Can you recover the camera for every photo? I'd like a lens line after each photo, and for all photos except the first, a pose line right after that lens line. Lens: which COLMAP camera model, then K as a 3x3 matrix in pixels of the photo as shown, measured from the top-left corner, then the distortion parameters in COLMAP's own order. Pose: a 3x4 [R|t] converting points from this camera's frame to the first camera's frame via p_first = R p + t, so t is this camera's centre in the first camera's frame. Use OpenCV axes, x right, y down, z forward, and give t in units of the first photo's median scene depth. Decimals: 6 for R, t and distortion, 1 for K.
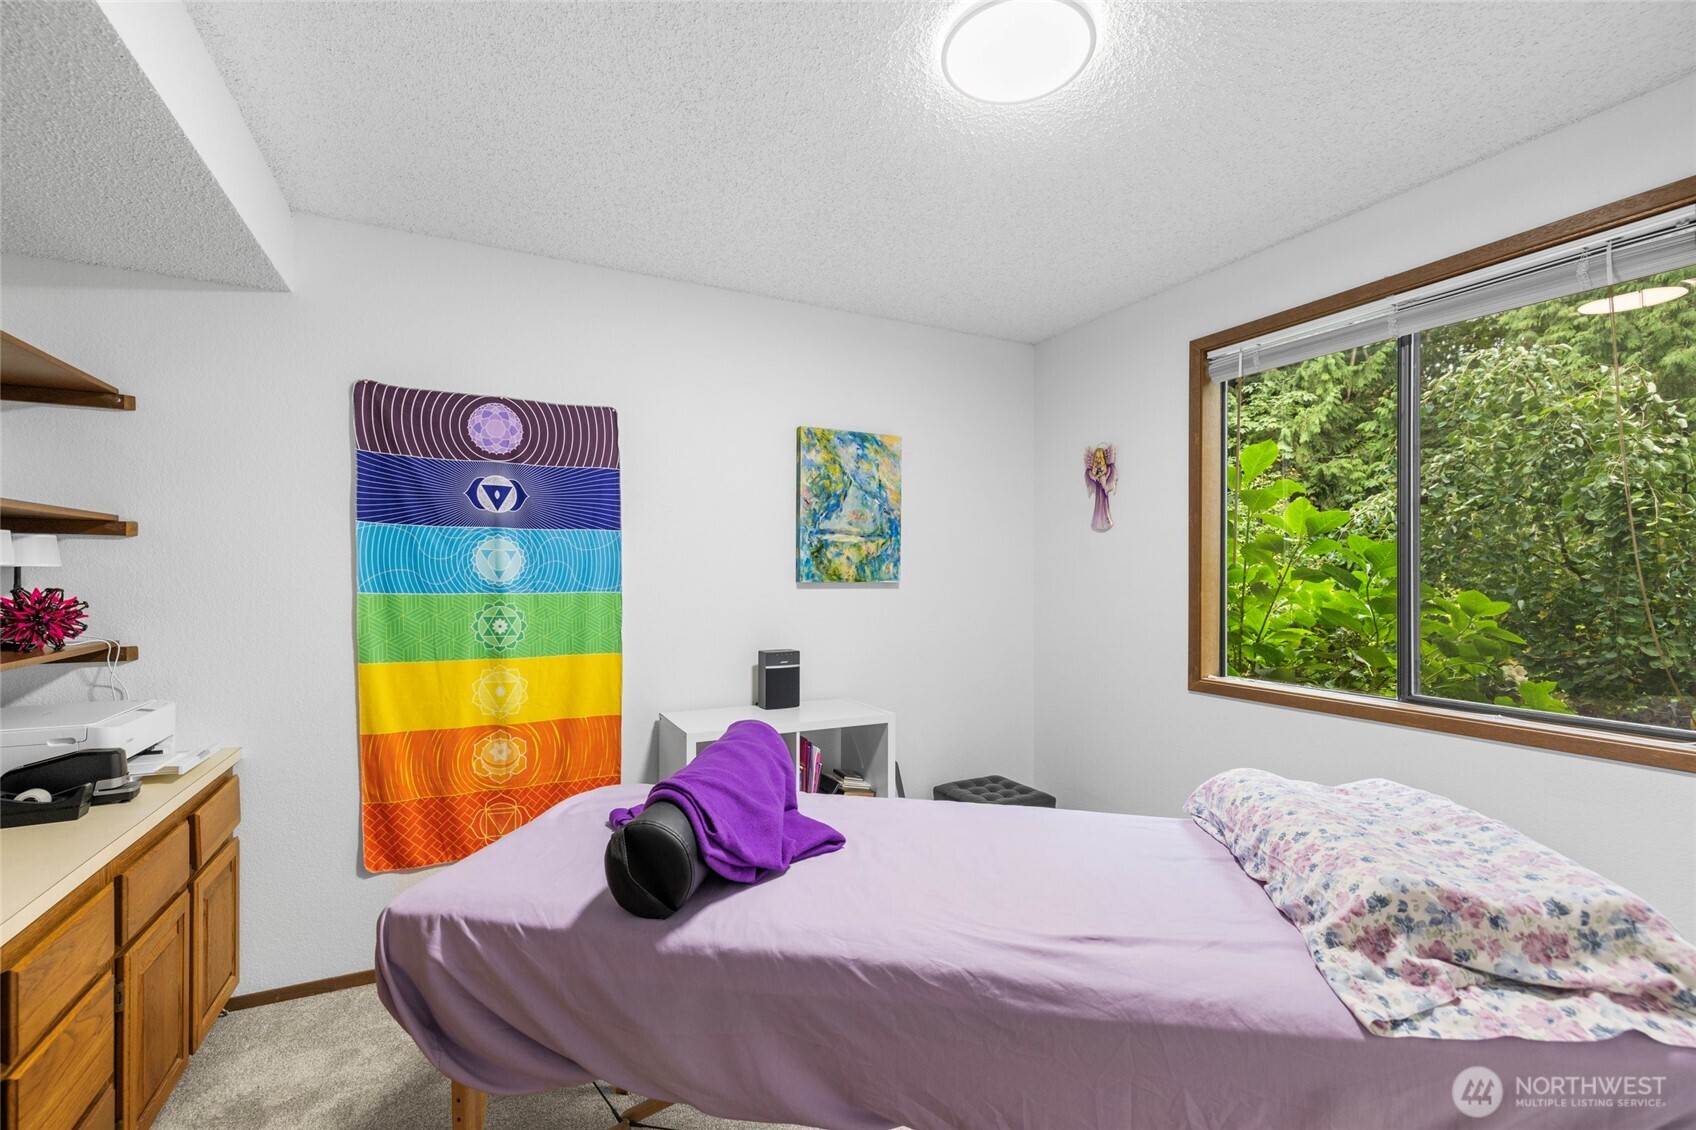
lens RADIAL K [[707.9, 0, 840.2], [0, 707.9, 569.1], [0, 0, 1]] dist [0.000094, 0.000343]
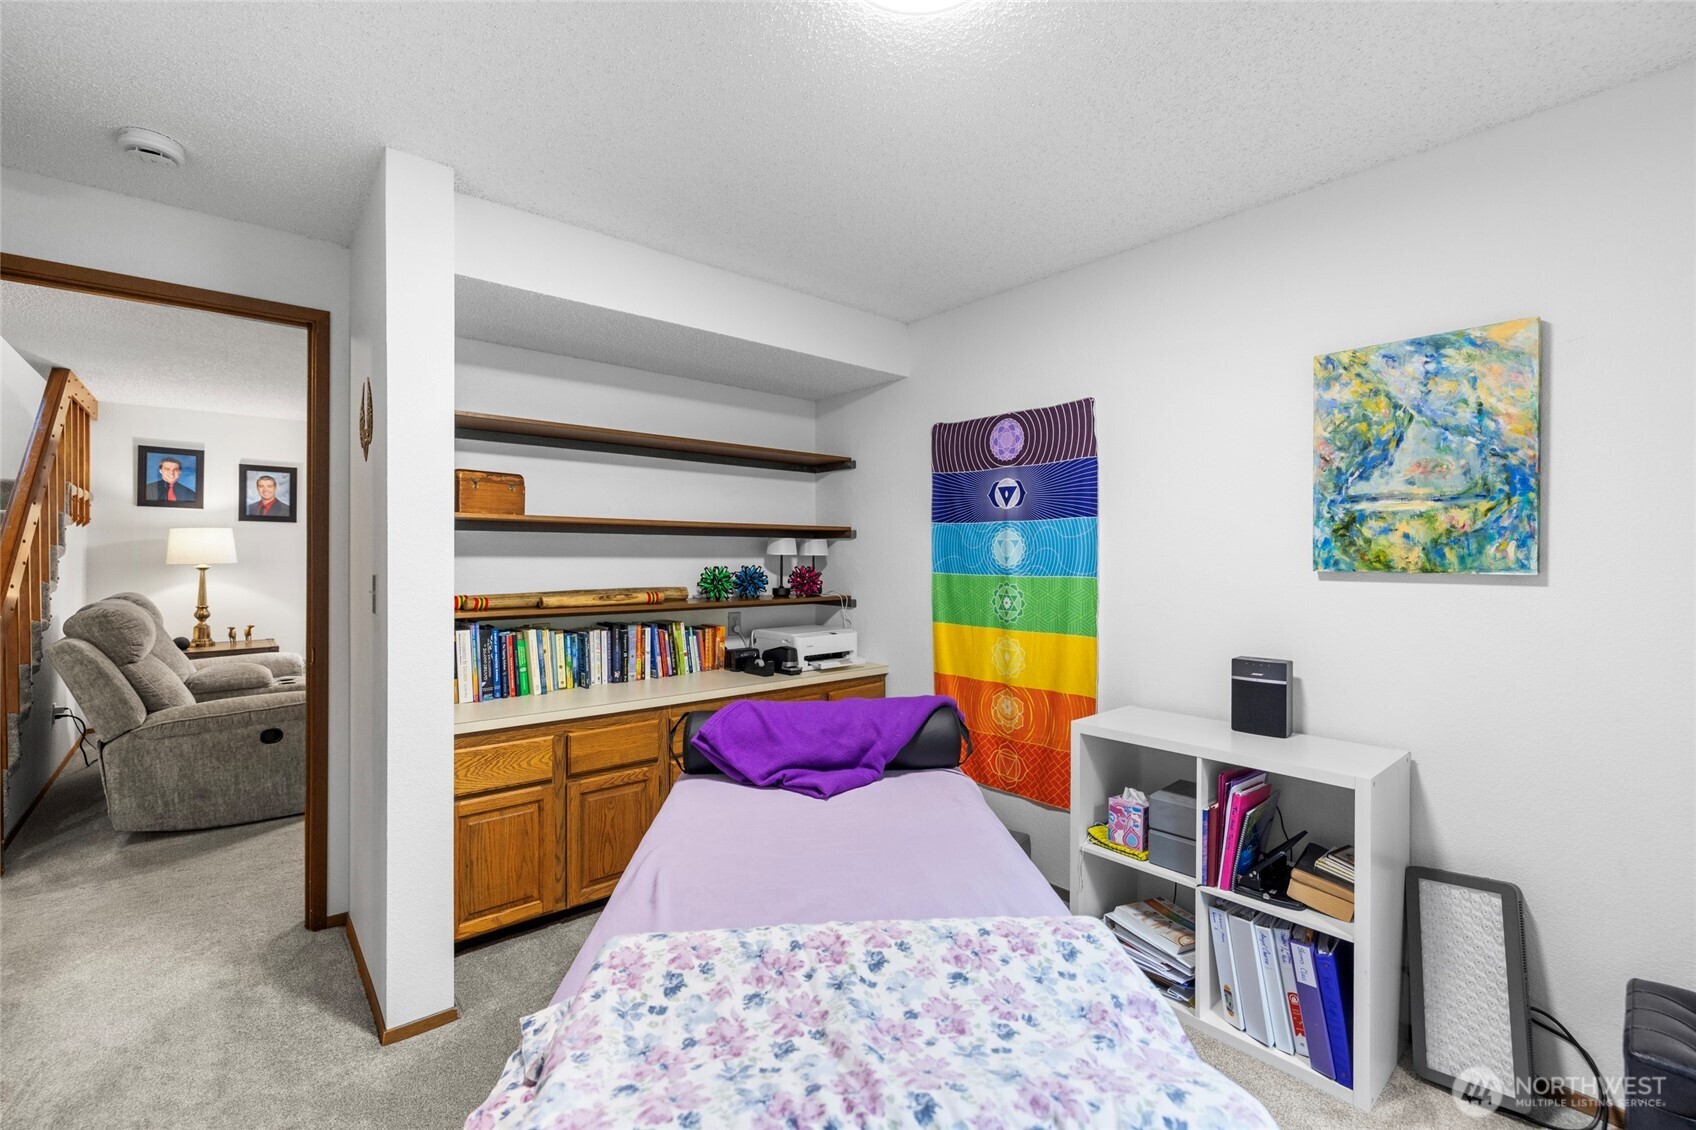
lens RADIAL K [[707.9, 0, 835.4], [0, 707.9, 558.3], [0, 0, 1]] dist [0.000094, 0.000343]
pose [[0.269762, -0.003519, -0.962921, 0.567495], [0.000014, 0.999993, -0.003650, 0.008546], [0.962927, 0.000971, 0.269760, 0.368984]]
